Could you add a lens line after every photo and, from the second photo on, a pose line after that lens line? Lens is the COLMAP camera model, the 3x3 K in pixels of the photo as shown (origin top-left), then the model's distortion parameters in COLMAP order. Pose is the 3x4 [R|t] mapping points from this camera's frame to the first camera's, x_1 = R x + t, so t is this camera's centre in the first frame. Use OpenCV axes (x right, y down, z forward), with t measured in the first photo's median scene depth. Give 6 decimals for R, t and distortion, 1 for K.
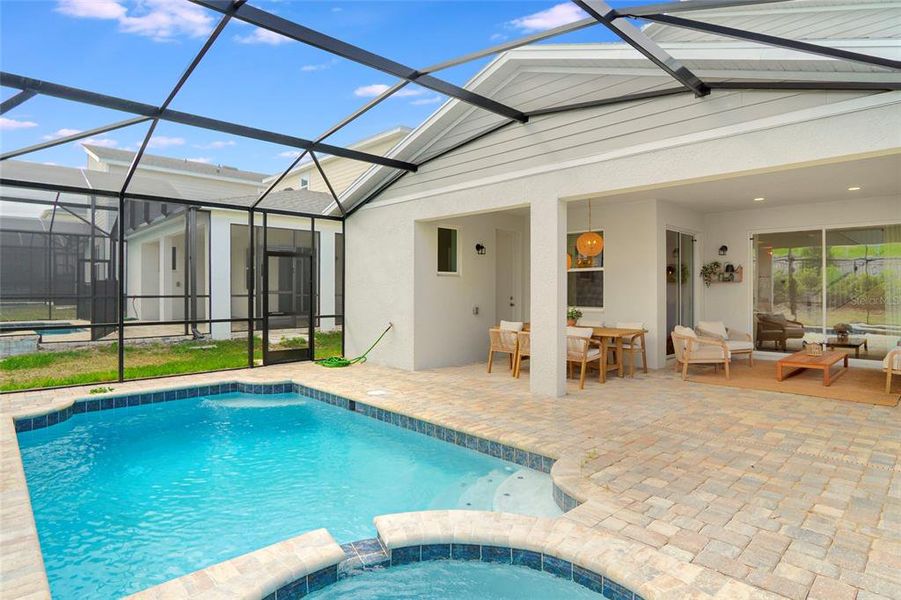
lens RADIAL K [[501.8, 0, 449.2], [0, 501.8, 292.0], [0, 0, 1]] dist [-0.016465, 0.000390]
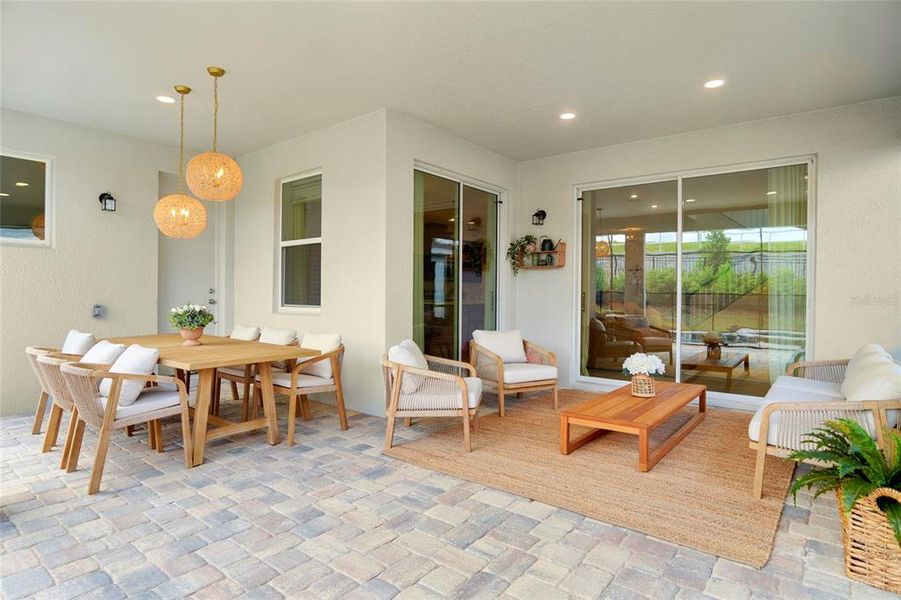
lens RADIAL K [[501.2, 0, 449.3], [0, 501.2, 304.8], [0, 0, 1]] dist [-0.020733, 0.001444]
pose [[0.992094, 0.003138, 0.125456, 0.362466], [-0.005783, 0.999769, 0.020724, 0.015242], [-0.125362, -0.021285, 0.991883, 0.389049]]
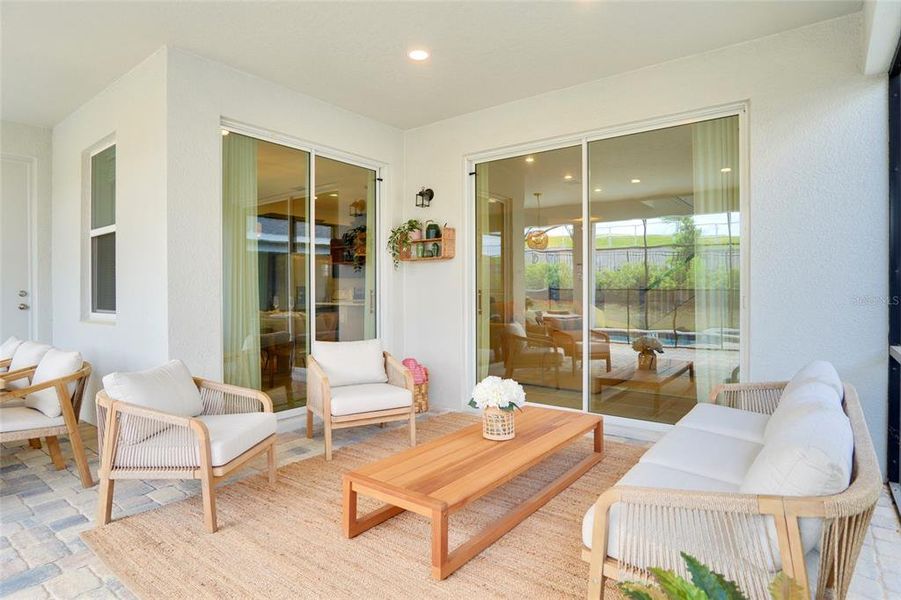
lens RADIAL K [[500.7, 0, 450.5], [0, 500.7, 300.0], [0, 0, 1]] dist [-0.023937, 0.001445]
pose [[0.989905, -0.007887, 0.141516, 0.510441], [0.005721, 0.999860, 0.015708, 0.013822], [-0.141620, -0.014740, 0.989811, 0.498134]]
